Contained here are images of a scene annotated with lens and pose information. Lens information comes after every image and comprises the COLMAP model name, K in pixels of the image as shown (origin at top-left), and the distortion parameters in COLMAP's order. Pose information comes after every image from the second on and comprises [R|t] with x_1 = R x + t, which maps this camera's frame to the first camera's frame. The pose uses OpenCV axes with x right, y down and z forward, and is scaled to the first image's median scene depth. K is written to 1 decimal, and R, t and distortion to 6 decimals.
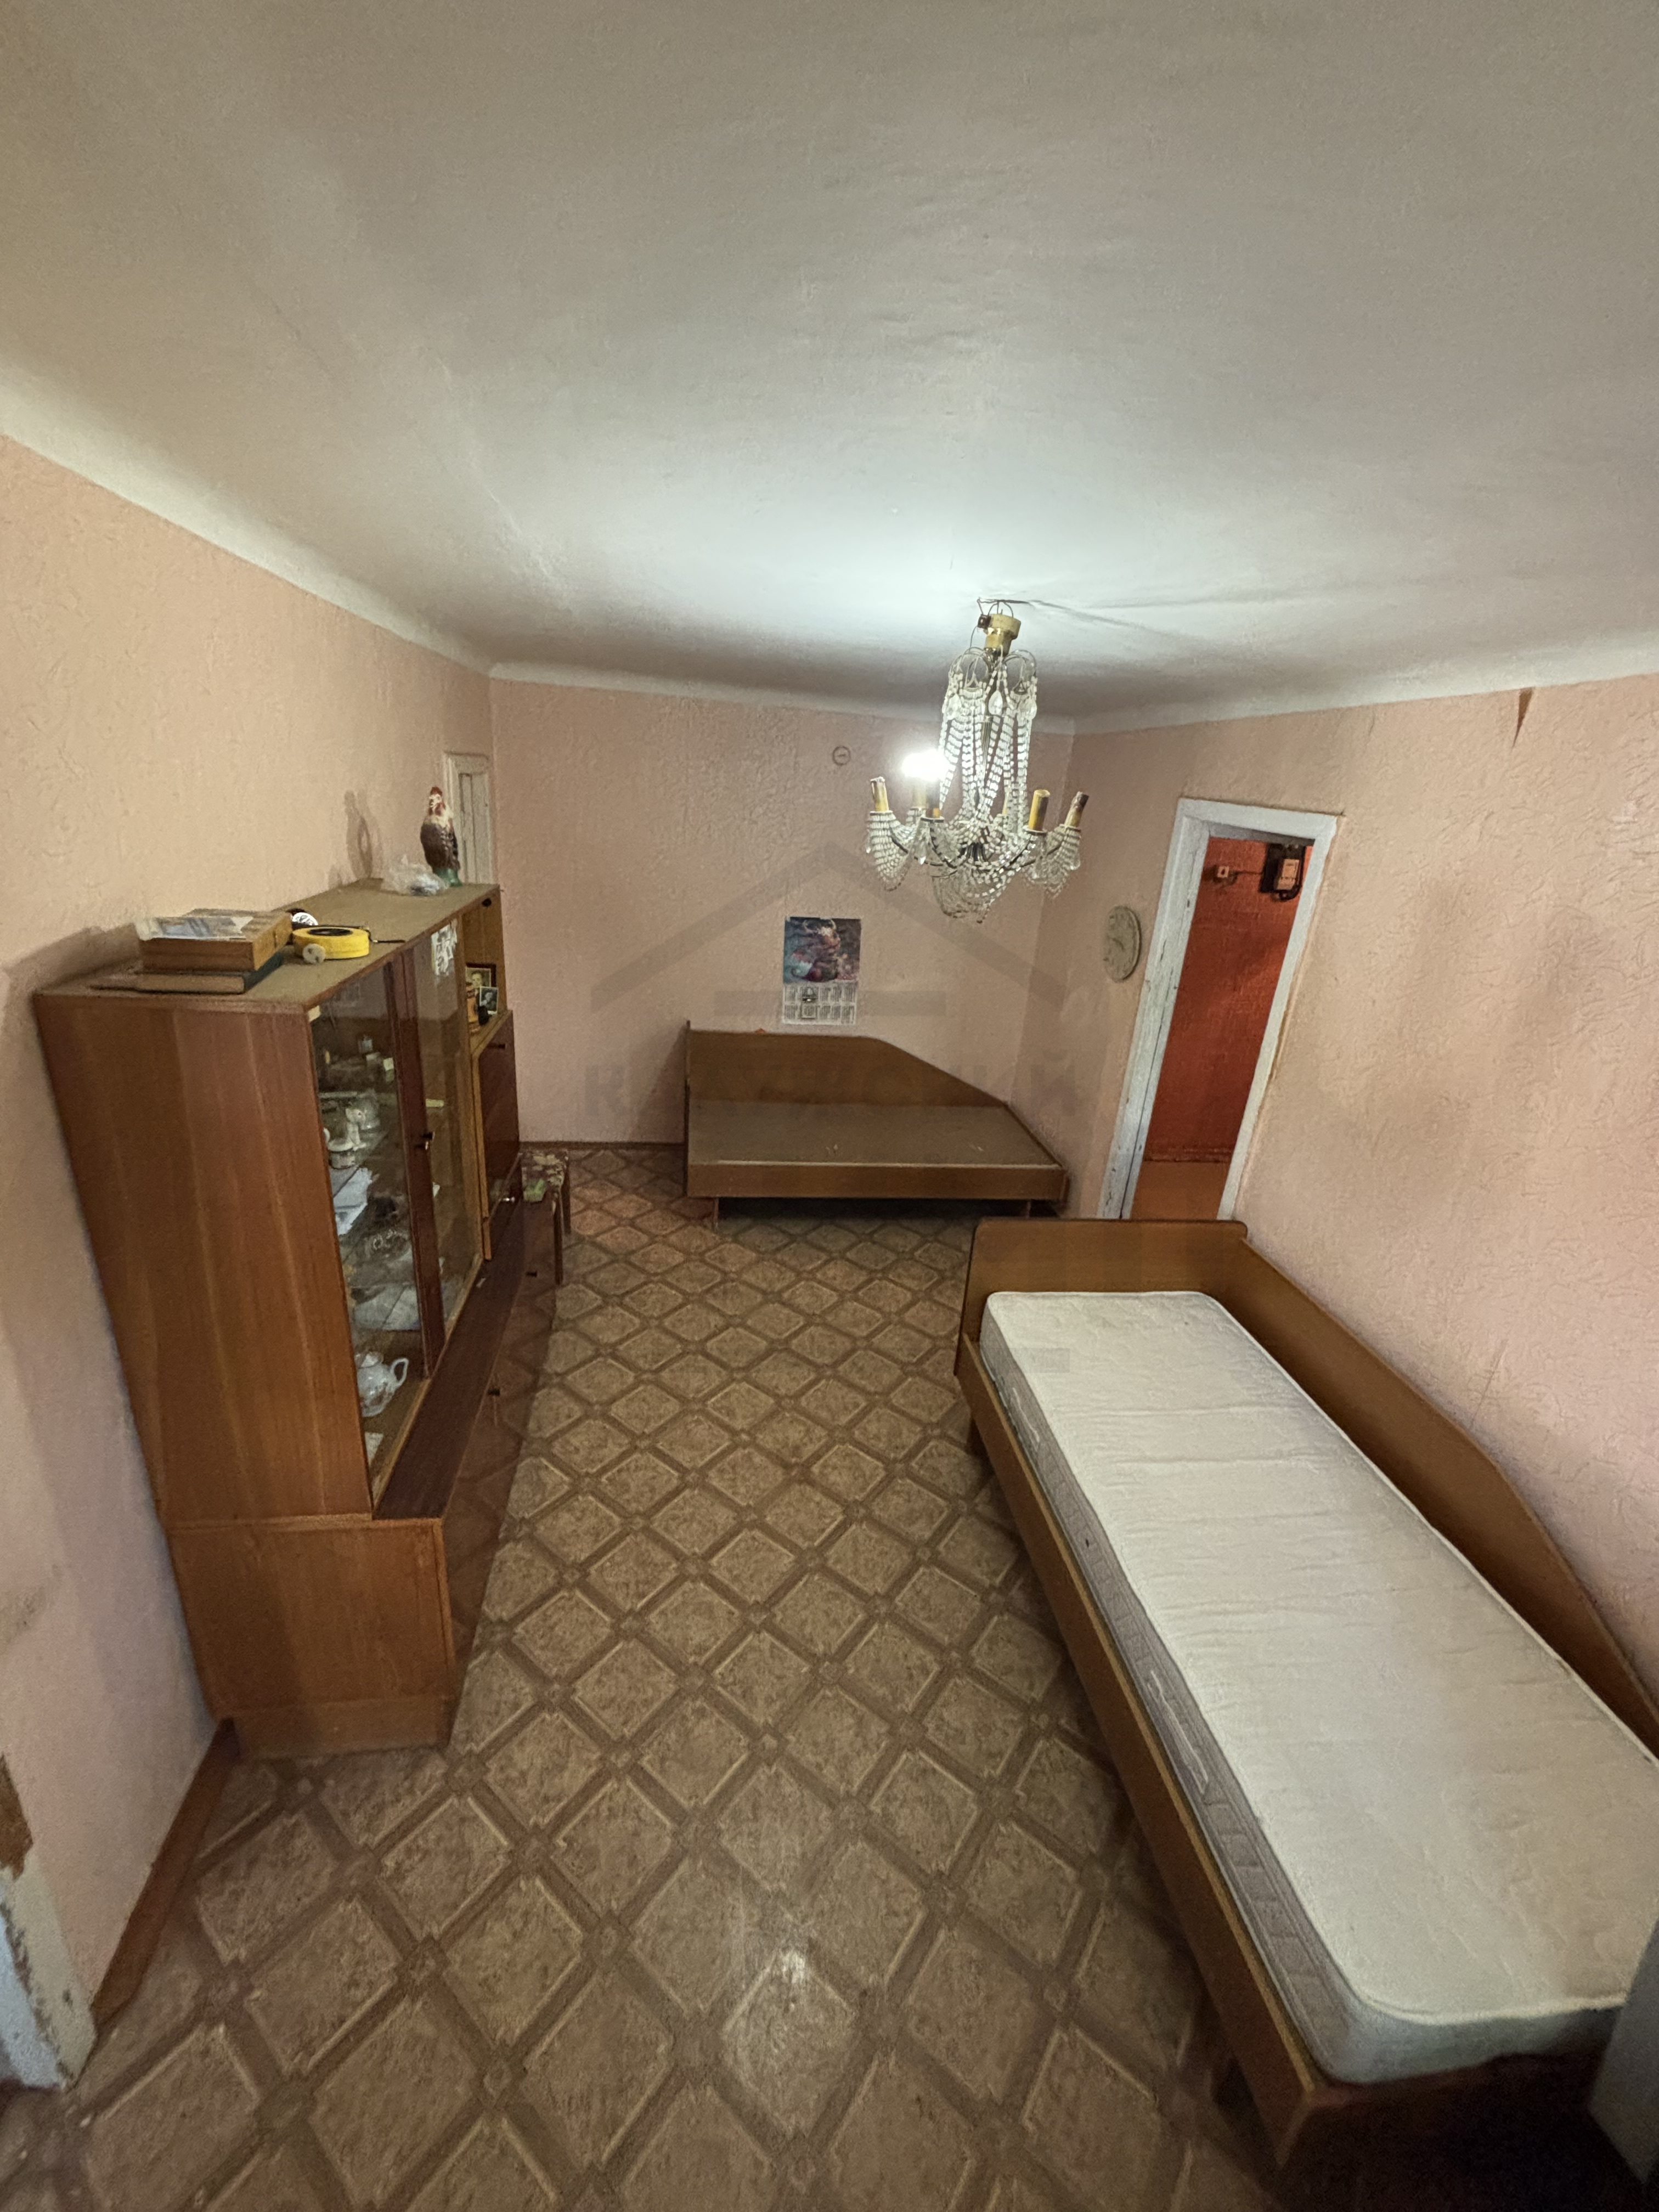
lens RADIAL K [[882.6, 0, 829.5], [0, 882.6, 1106.0], [0, 0, 1]] dist [-0.001030, -0.000304]
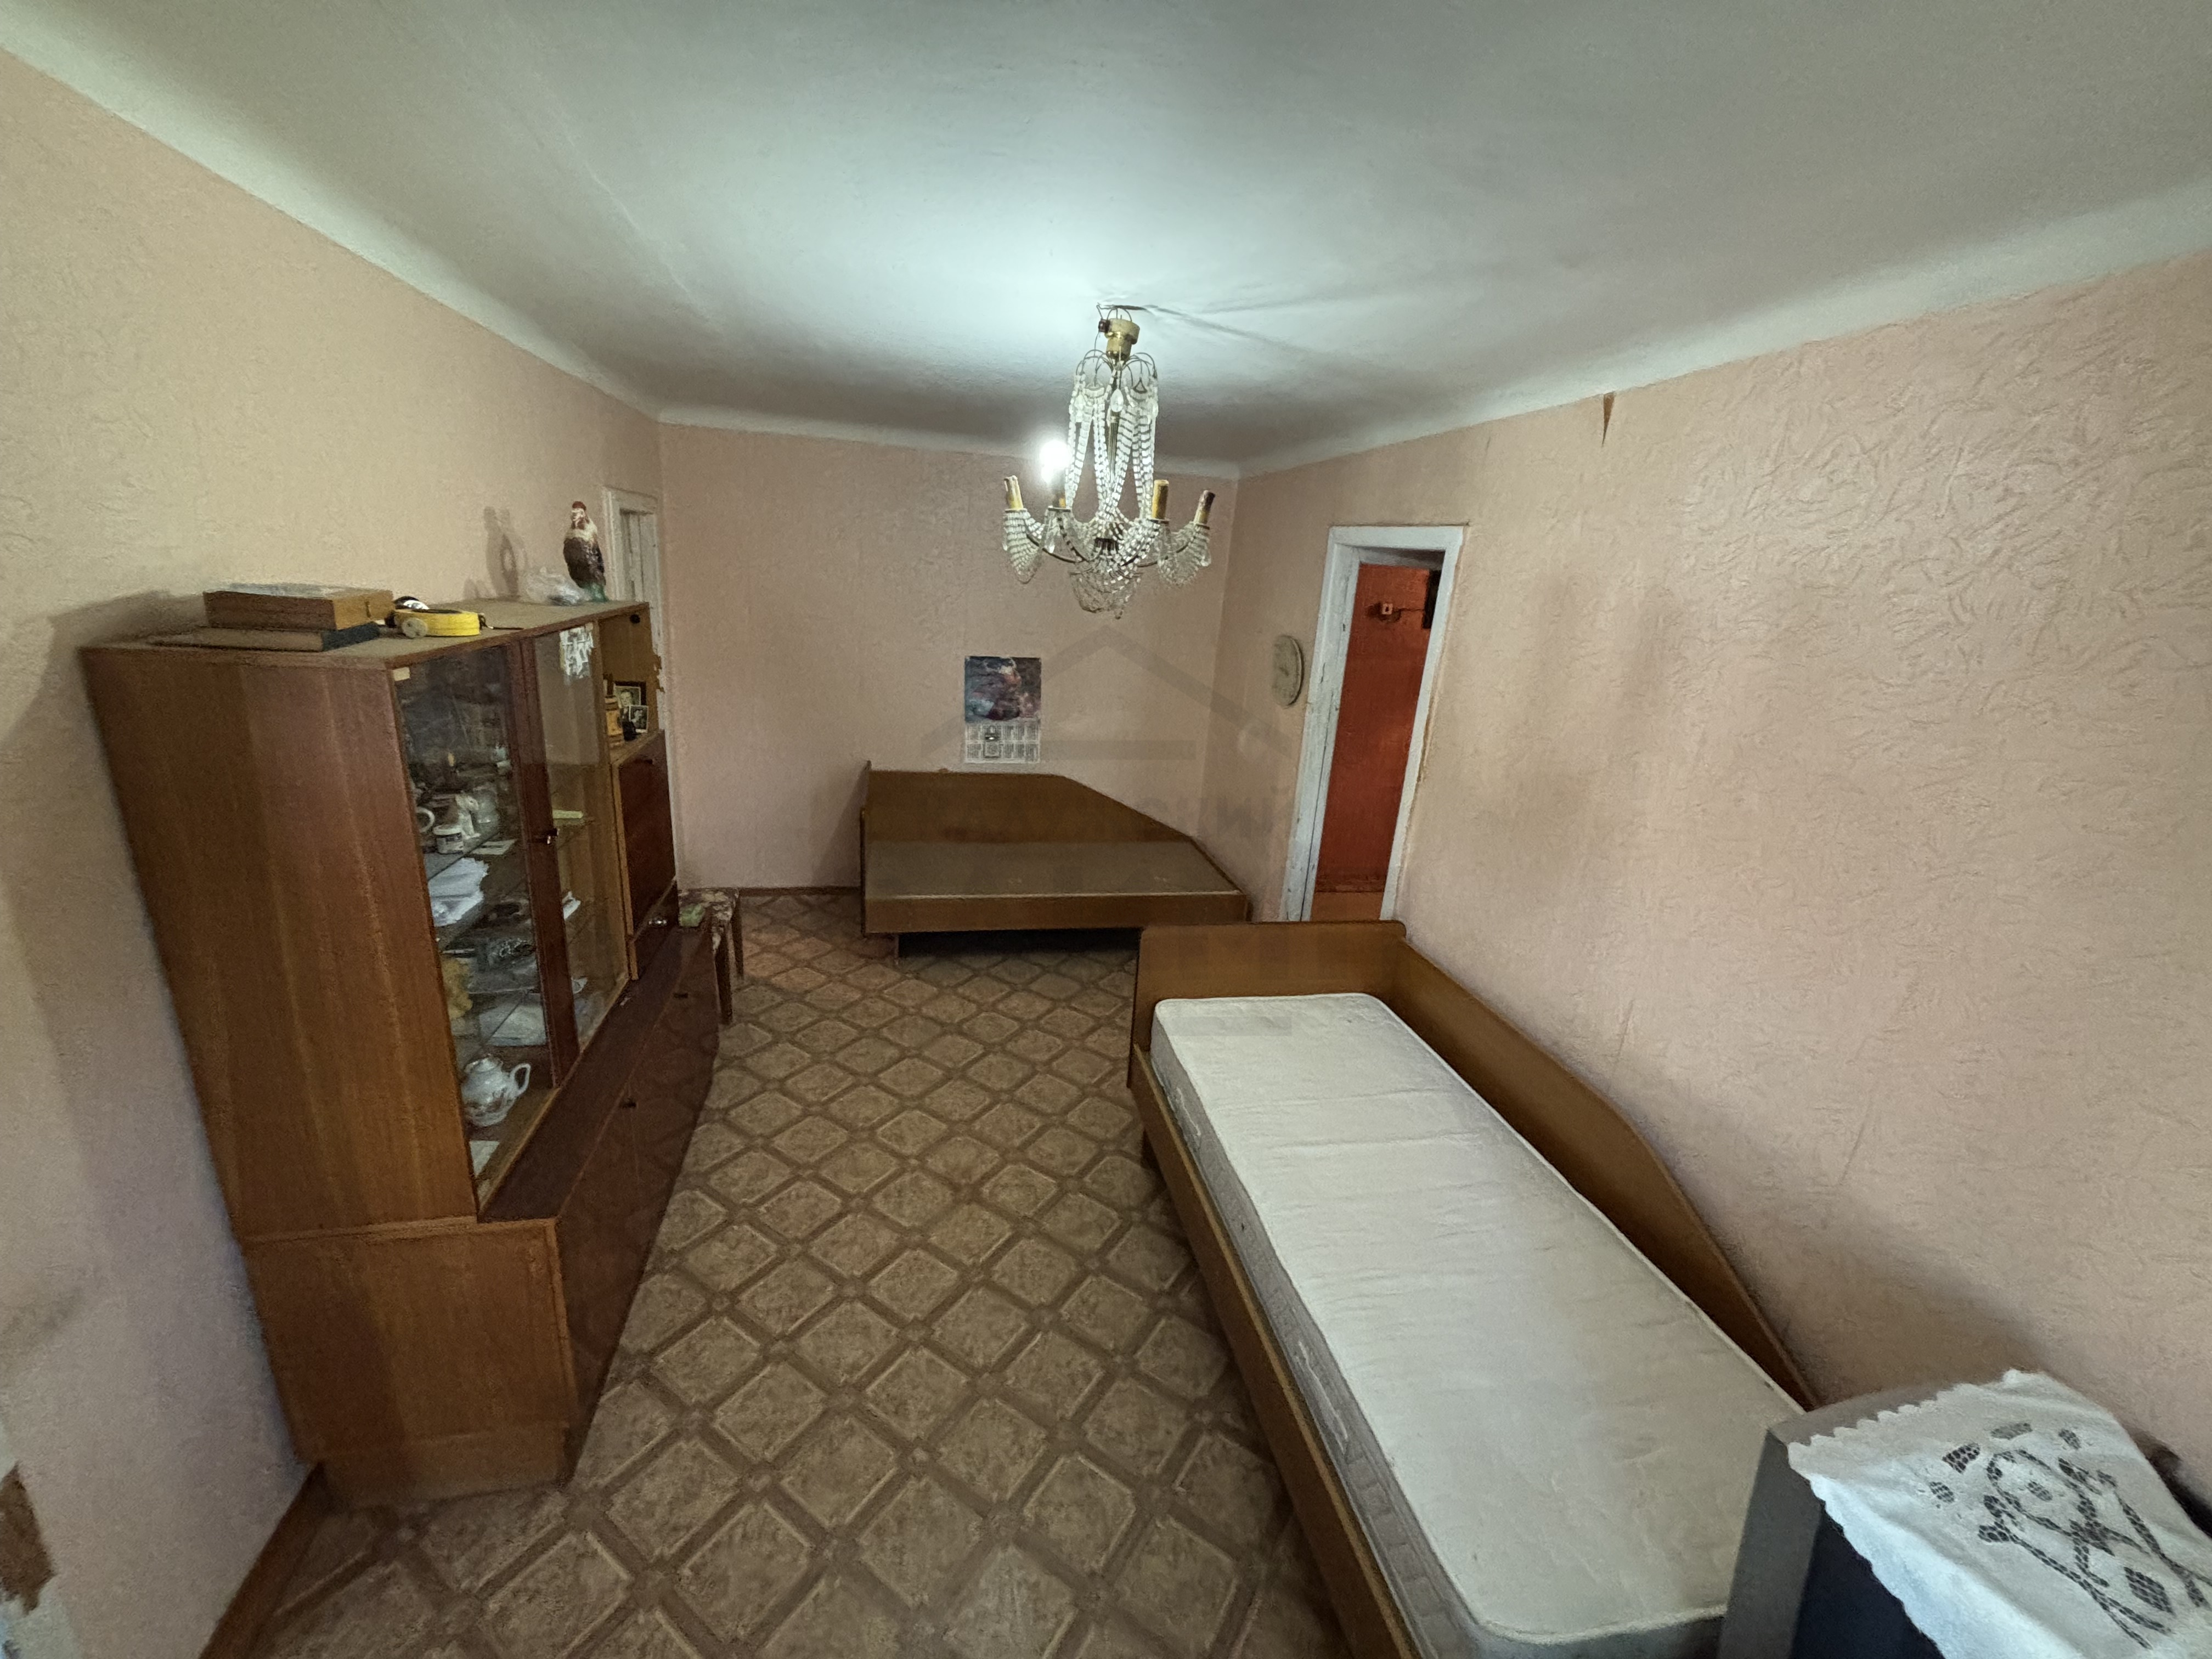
lens RADIAL K [[886.6, 0, 1106.0], [0, 886.6, 829.5], [0, 0, 1]] dist [0.000981, -0.000337]
pose [[0.997577, -0.027856, 0.063748, 0.073590], [0.031595, 0.997793, -0.058408, 0.085760], [-0.061980, 0.060280, 0.996255, -0.010736]]
